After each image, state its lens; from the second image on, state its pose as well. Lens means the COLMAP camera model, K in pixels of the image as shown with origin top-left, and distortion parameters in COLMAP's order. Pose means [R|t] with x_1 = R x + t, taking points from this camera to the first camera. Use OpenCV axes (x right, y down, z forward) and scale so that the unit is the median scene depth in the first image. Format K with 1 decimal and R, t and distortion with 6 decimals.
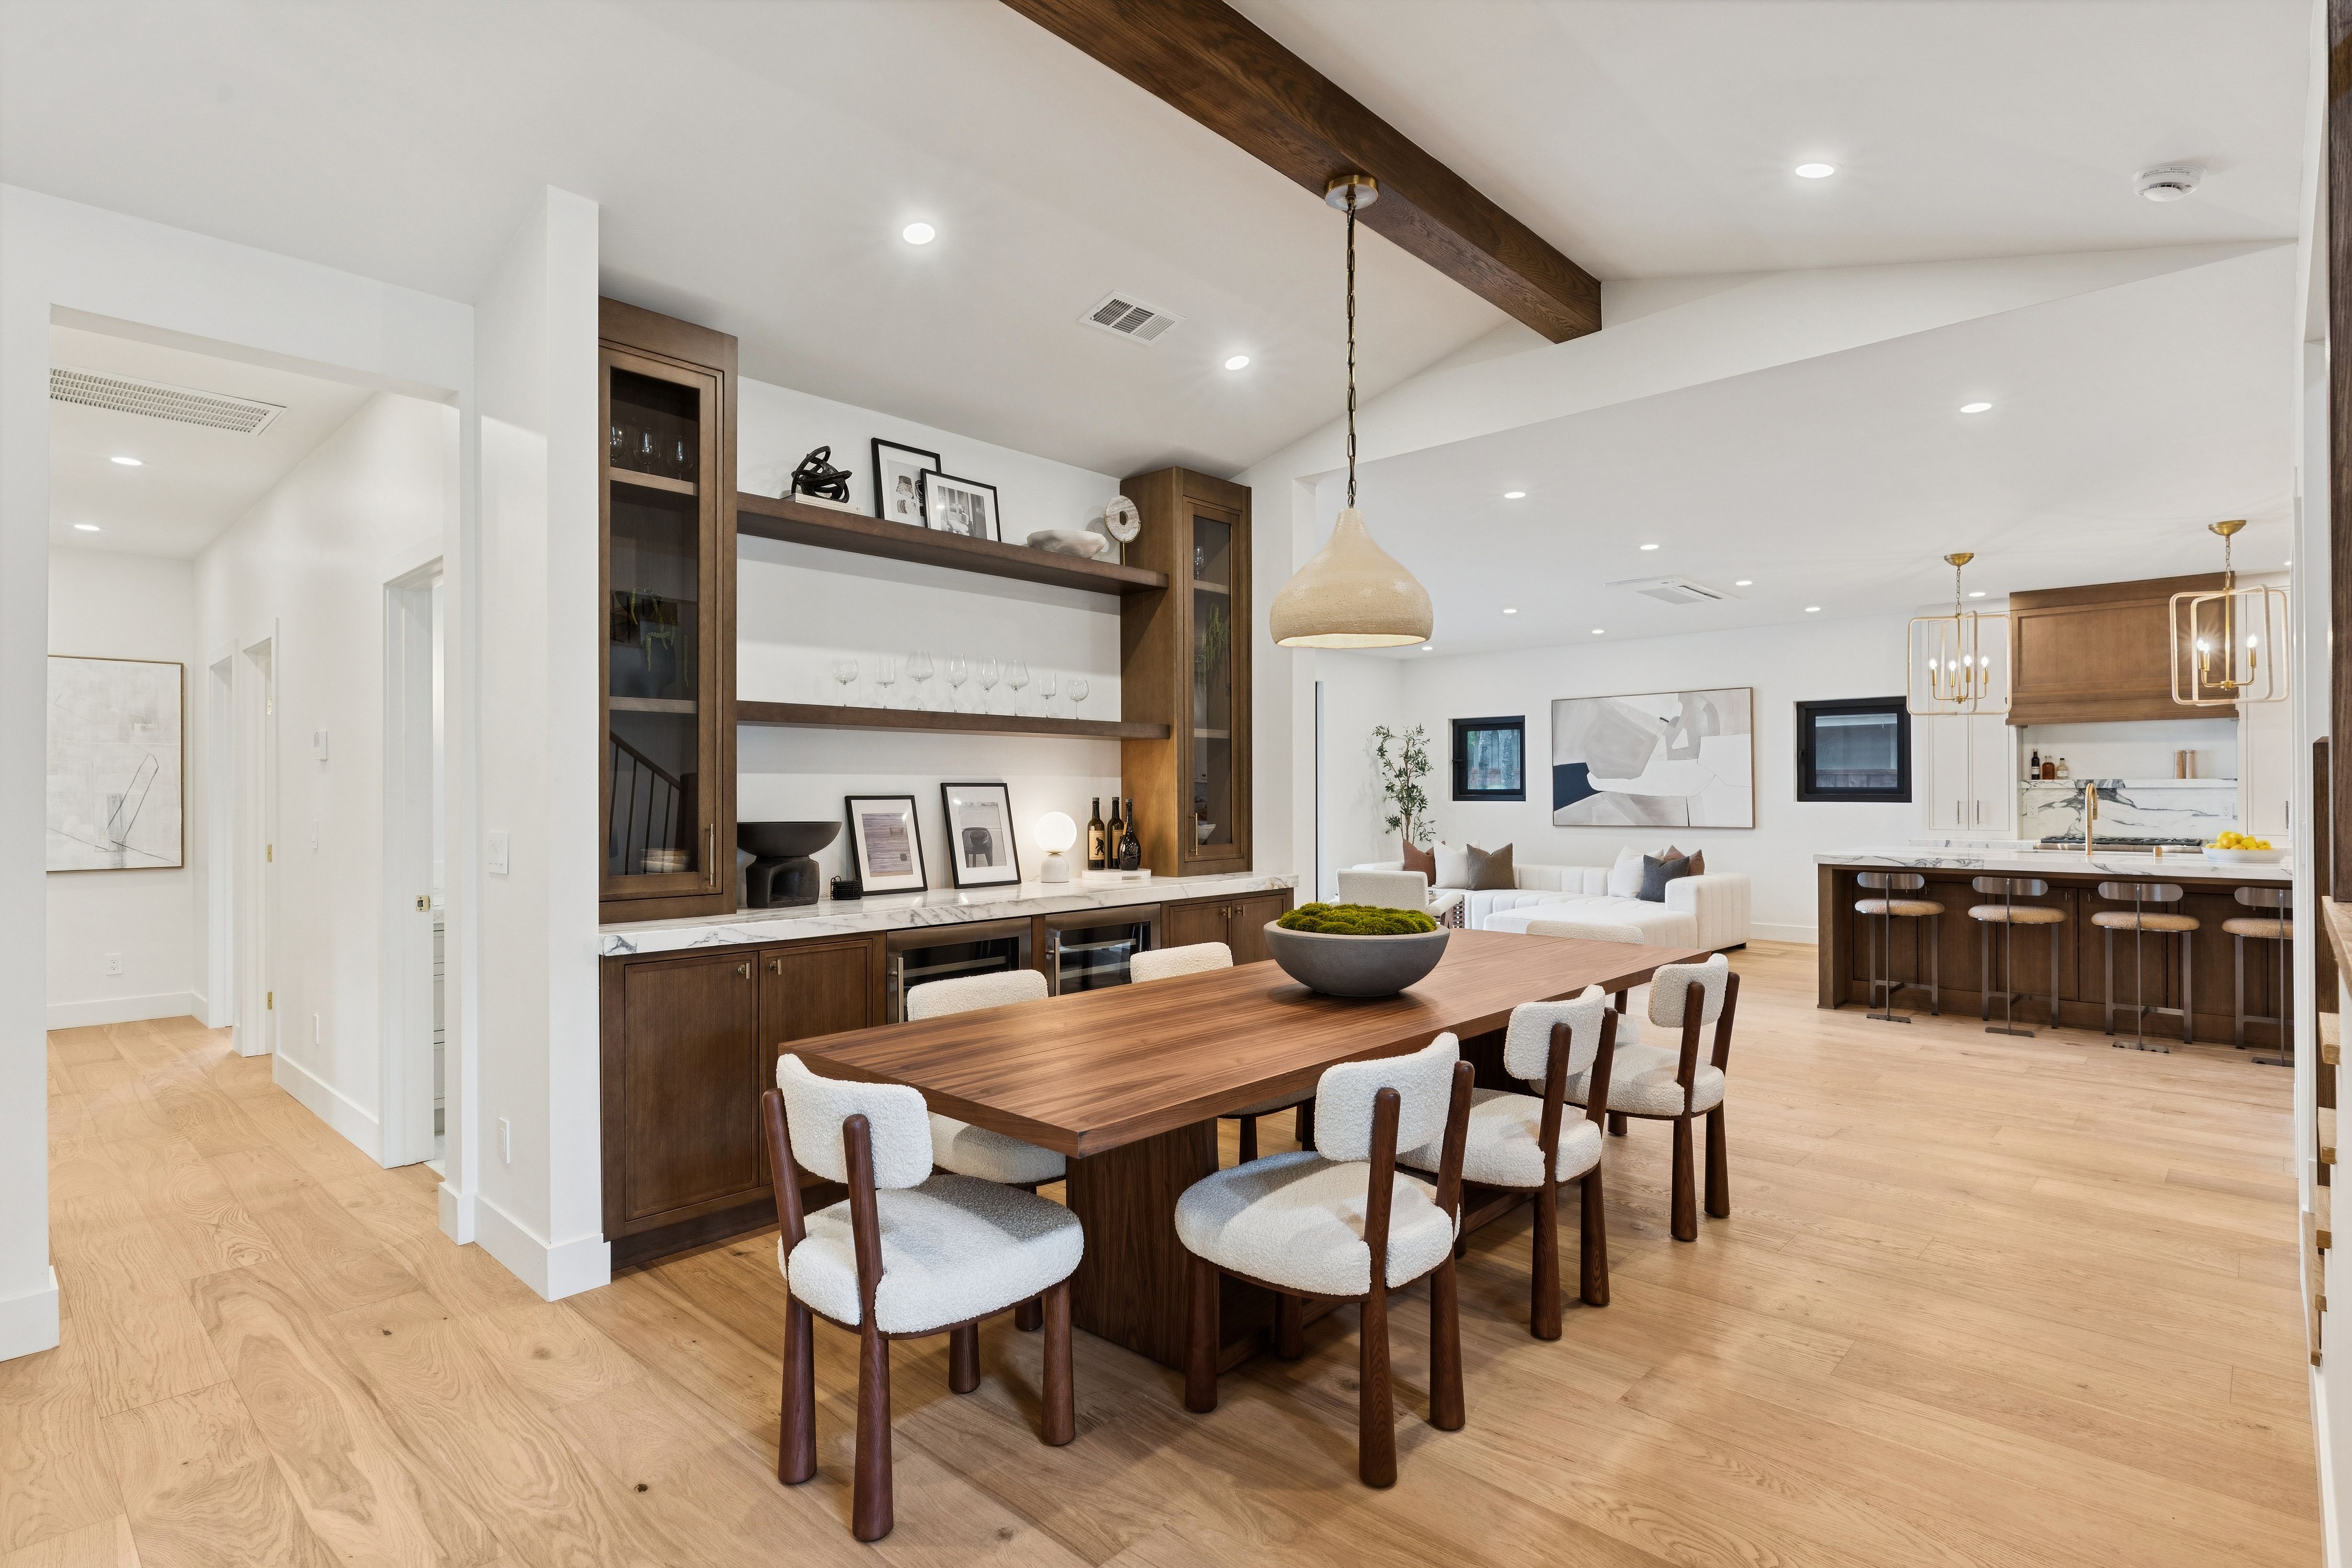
lens RADIAL K [[1175.6, 0, 1165.9], [0, 1175.6, 783.7], [0, 0, 1]] dist [0.003167, 0.001106]
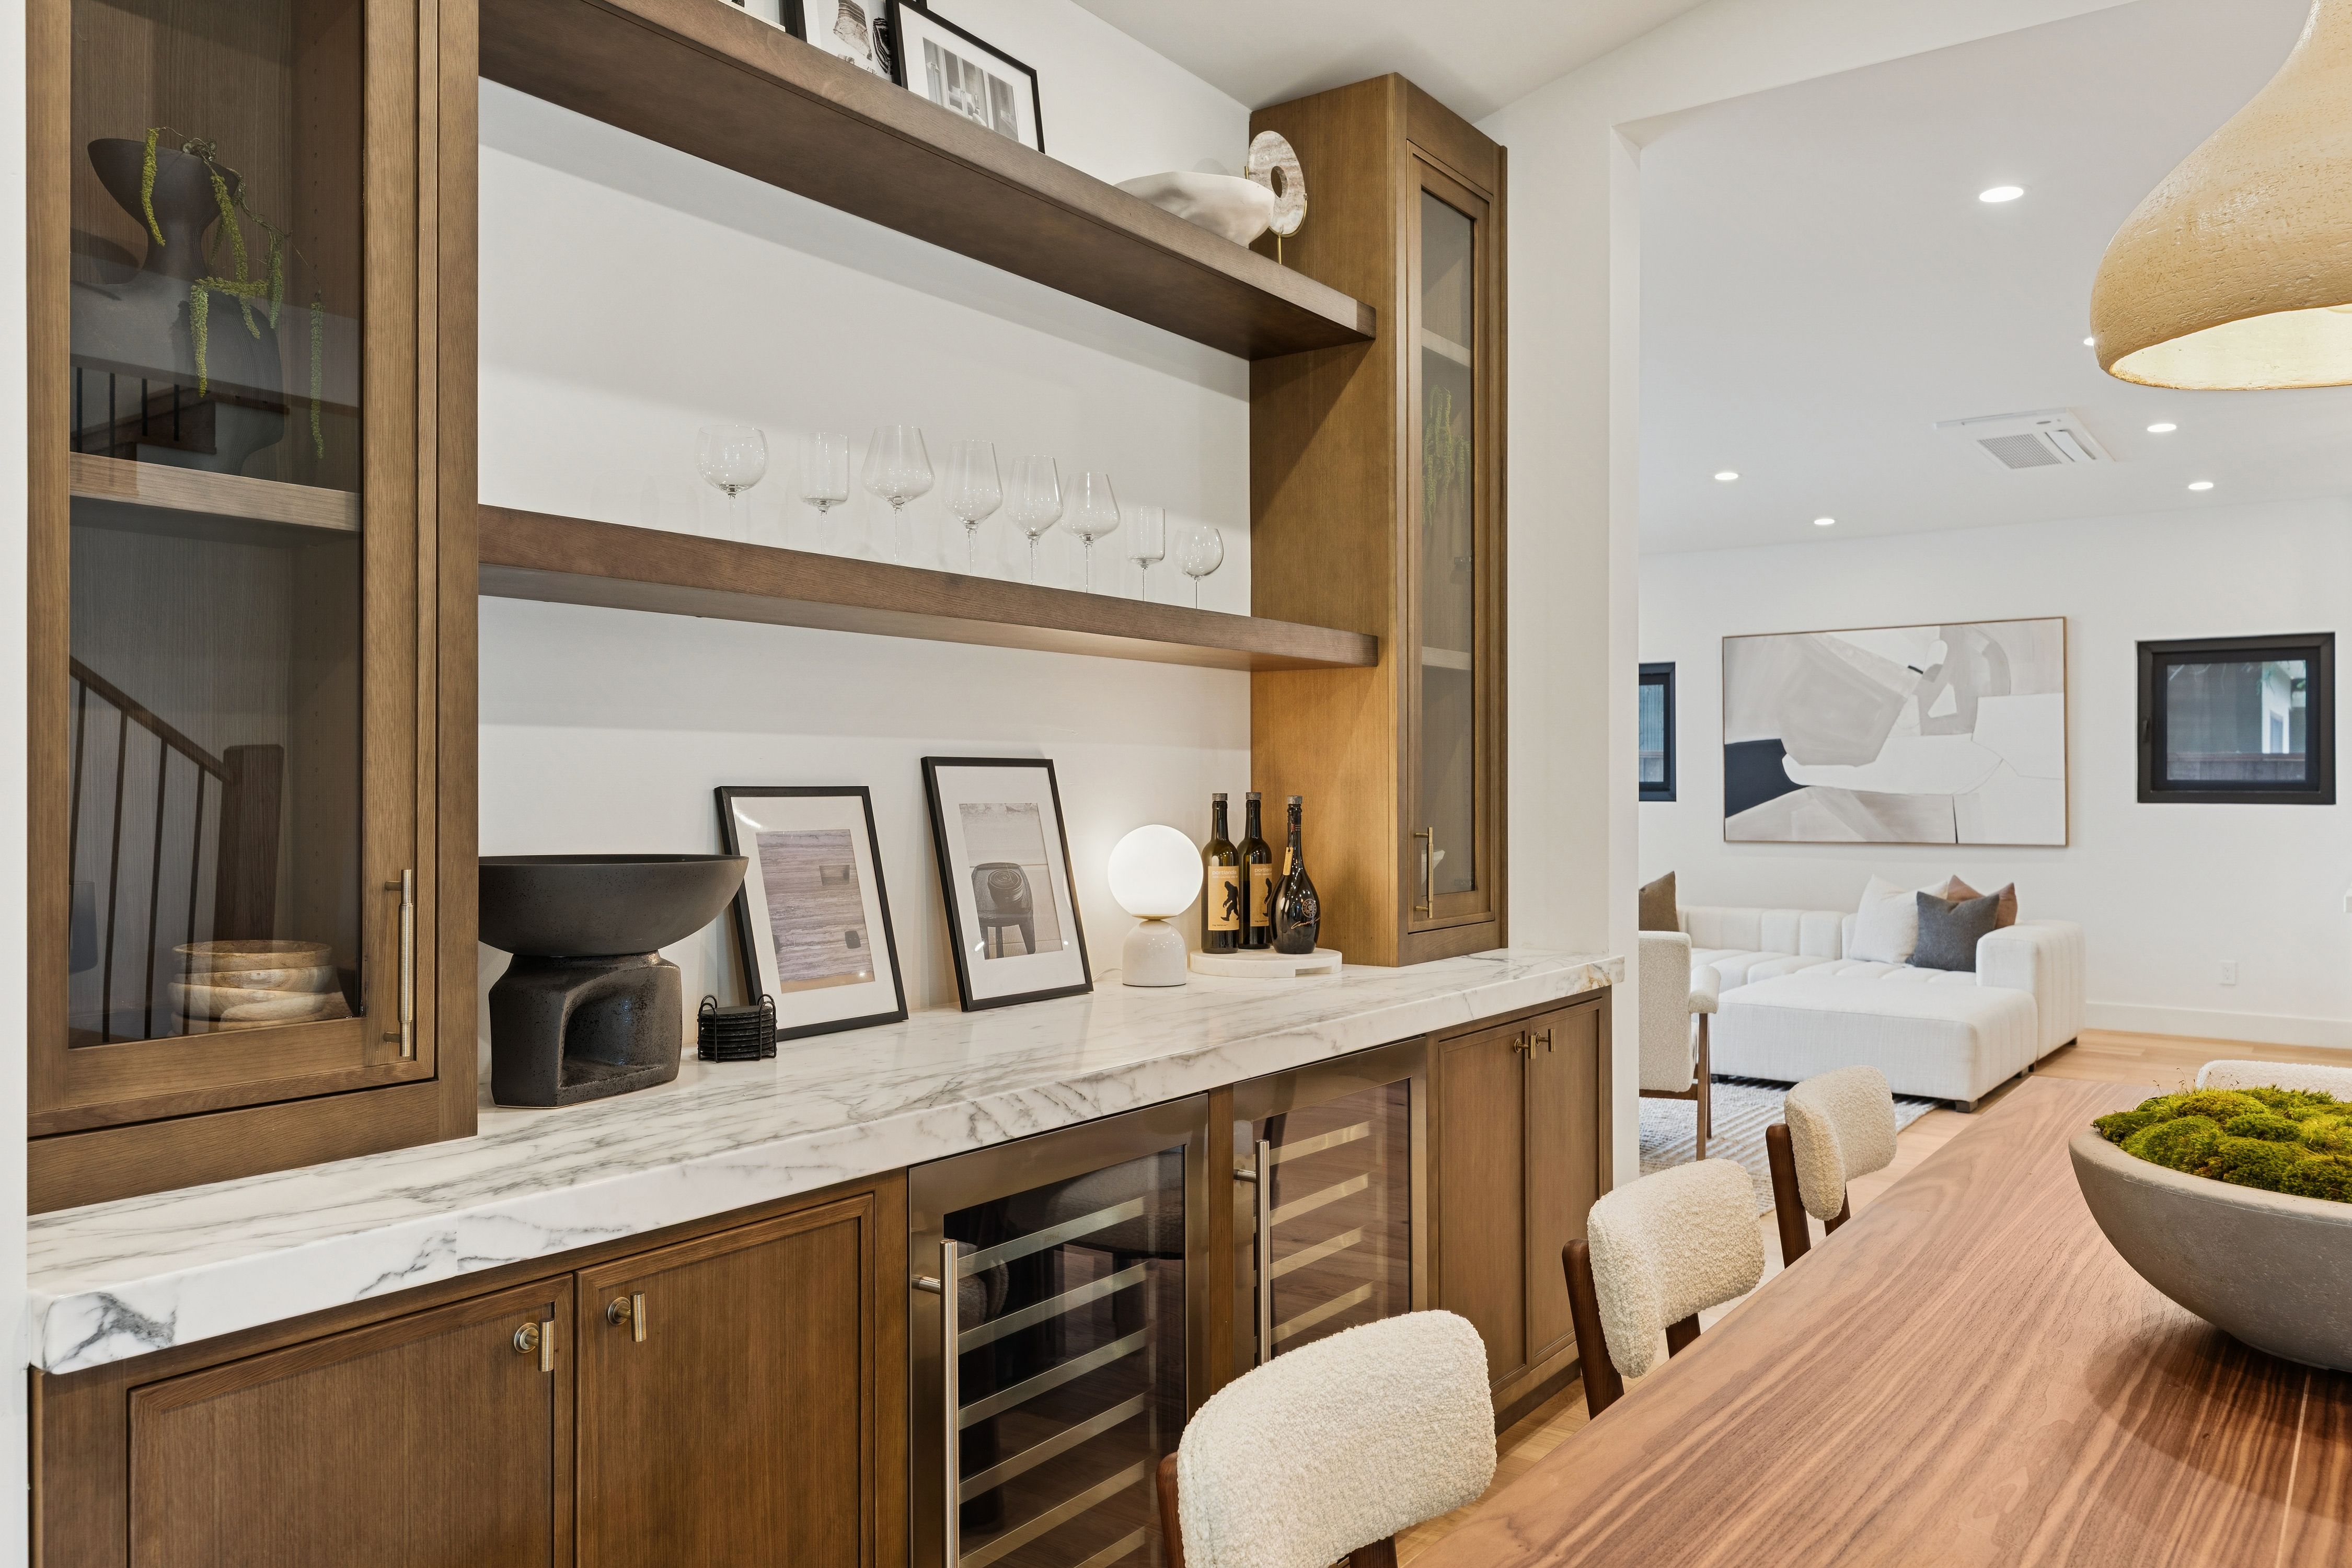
lens RADIAL K [[1708.1, 0, 1164.7], [0, 1708.1, 785.8], [0, 0, 1]] dist [0.006410, 0.002405]
pose [[0.992057, 0.002660, 0.125765, -0.158570], [-0.003441, 0.999976, 0.005990, 0.004913], [-0.125746, -0.006375, 0.992042, 0.335965]]
